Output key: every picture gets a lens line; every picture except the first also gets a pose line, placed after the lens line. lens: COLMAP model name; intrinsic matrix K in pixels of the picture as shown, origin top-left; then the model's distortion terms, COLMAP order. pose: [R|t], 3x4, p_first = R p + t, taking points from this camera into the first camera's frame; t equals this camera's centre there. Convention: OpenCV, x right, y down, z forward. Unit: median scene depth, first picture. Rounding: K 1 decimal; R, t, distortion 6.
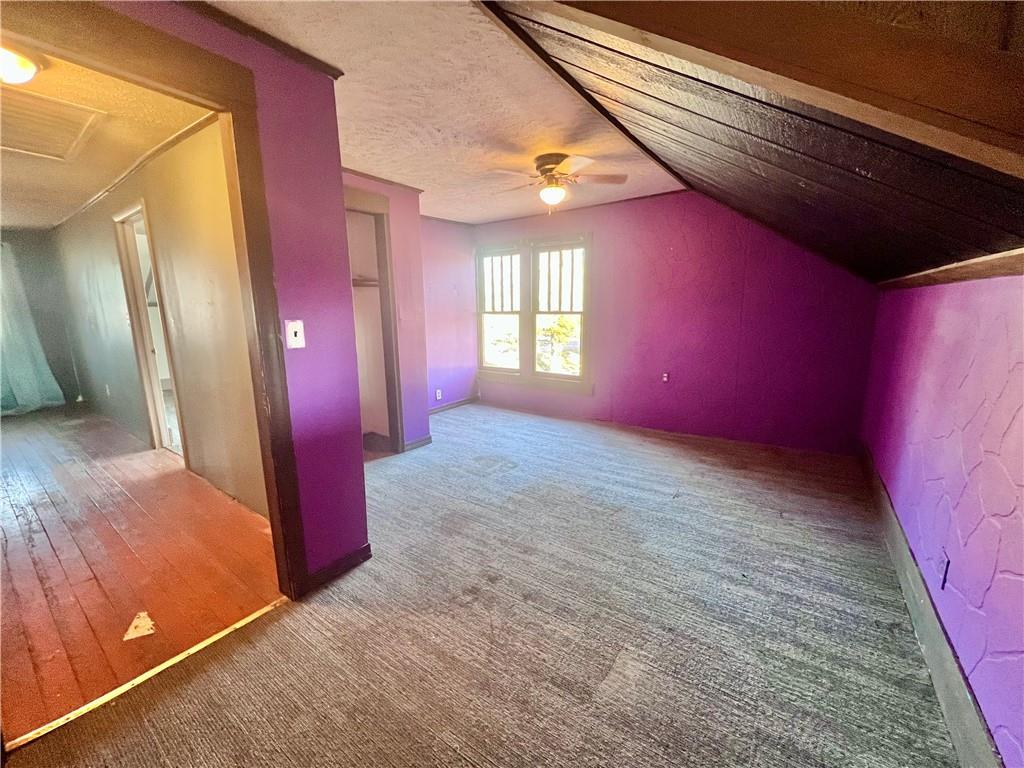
lens RADIAL K [[406.0, 0, 513.4], [0, 406.0, 387.1], [0, 0, 1]] dist [-0.000949, 0.000419]
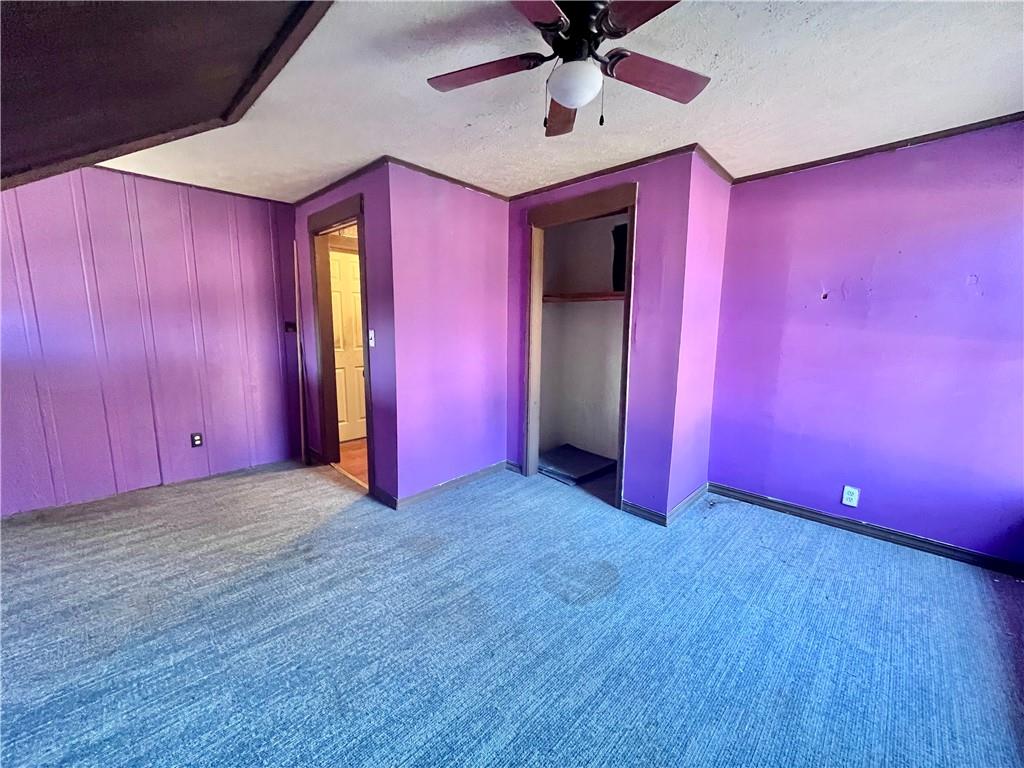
lens RADIAL K [[409.5, 0, 513.3], [0, 409.5, 384.1], [0, 0, 1]] dist [0.000993, 0.001220]
pose [[-0.147396, 0.165479, -0.975136, 0.793307], [-0.196670, 0.961314, 0.192861, -0.295721], [0.969327, 0.220208, -0.109149, 1.364672]]
